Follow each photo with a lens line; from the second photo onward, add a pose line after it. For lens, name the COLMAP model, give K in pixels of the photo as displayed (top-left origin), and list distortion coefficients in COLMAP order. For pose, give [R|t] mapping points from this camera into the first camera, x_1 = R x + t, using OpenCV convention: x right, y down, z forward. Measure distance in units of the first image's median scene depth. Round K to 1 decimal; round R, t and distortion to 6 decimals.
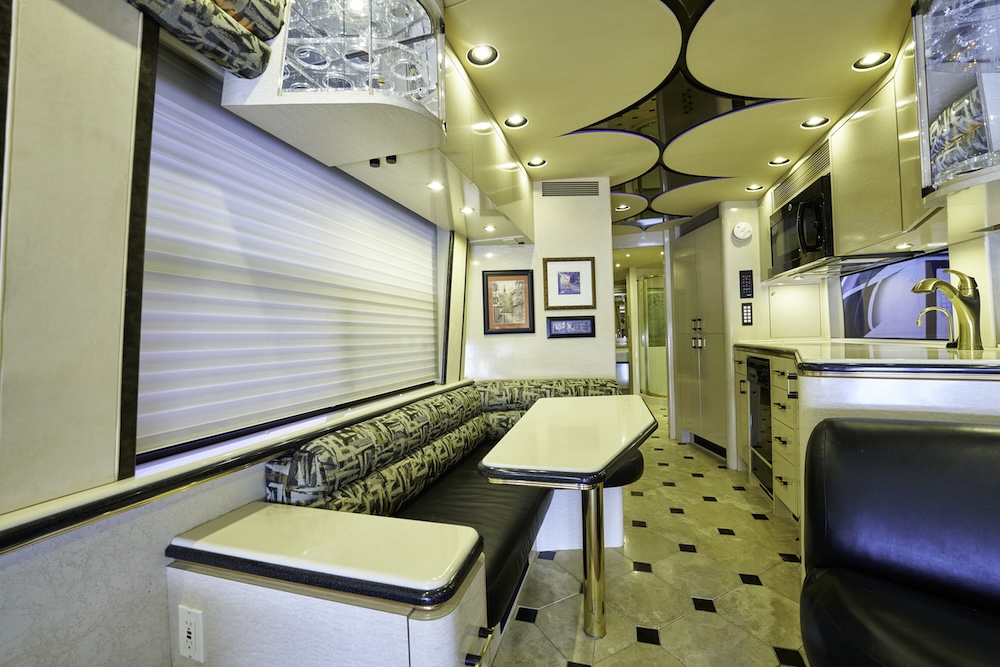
lens RADIAL K [[407.4, 0, 501.6], [0, 407.4, 334.8], [0, 0, 1]] dist [-0.030498, 0.004320]
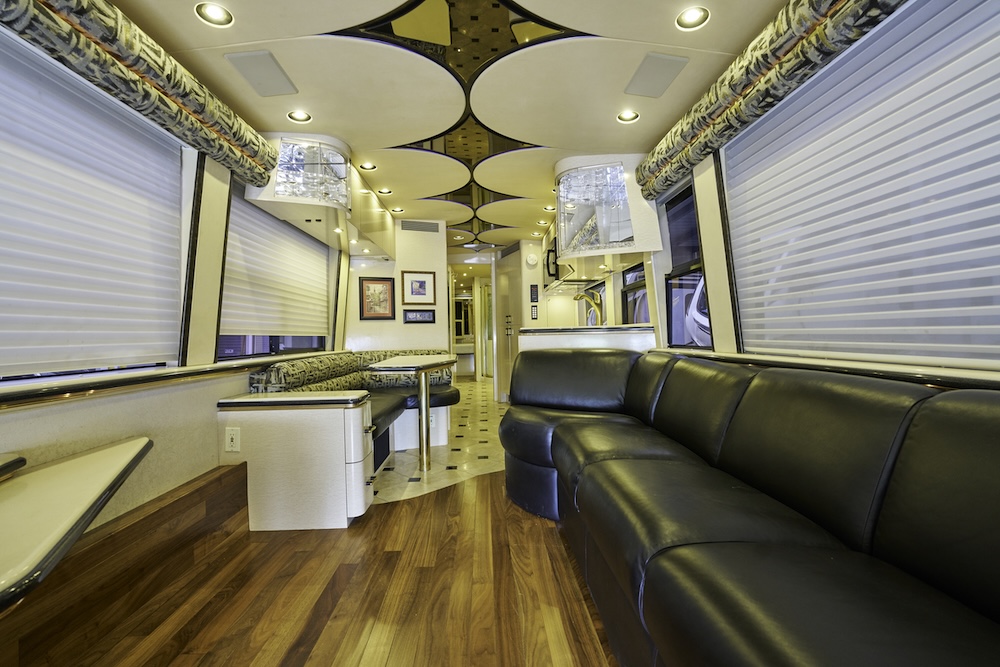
lens RADIAL K [[407.4, 0, 501.2], [0, 407.4, 337.2], [0, 0, 1]] dist [-0.030498, 0.004320]
pose [[0.946141, 0.010170, 0.323596, -0.038774], [-0.009922, 0.999948, -0.002414, 0.069372], [-0.323604, -0.000927, 0.946192, -0.639856]]
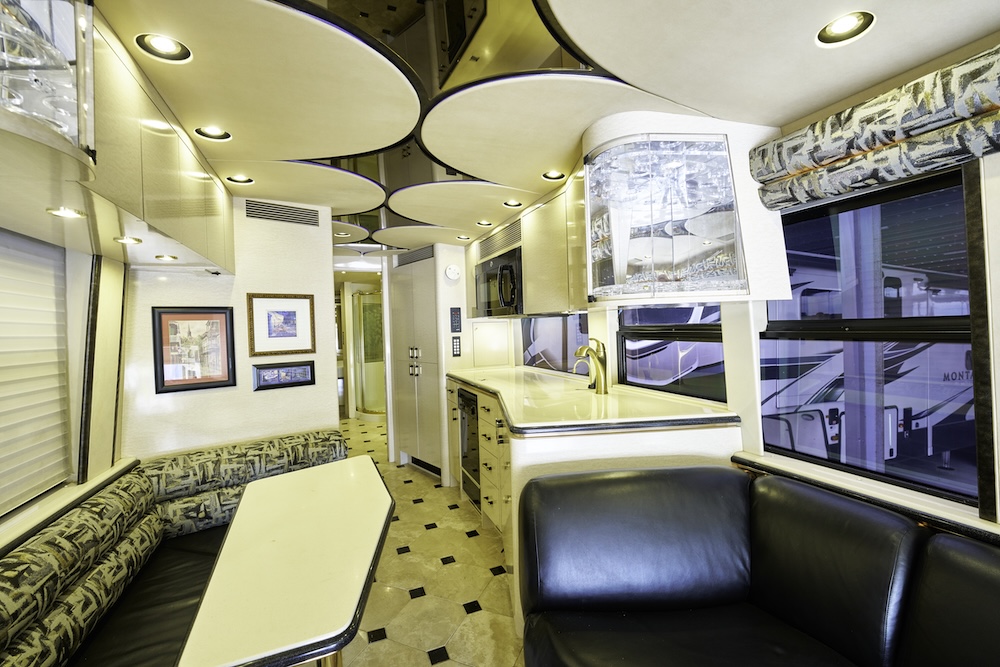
lens RADIAL K [[407.4, 0, 500.7], [0, 407.4, 334.1], [0, 0, 1]] dist [-0.030498, 0.004320]
pose [[0.773362, -0.005740, 0.633939, -0.019882], [0.003912, 0.999983, 0.004282, -0.124179], [-0.633953, -0.000831, 0.773371, 0.060632]]
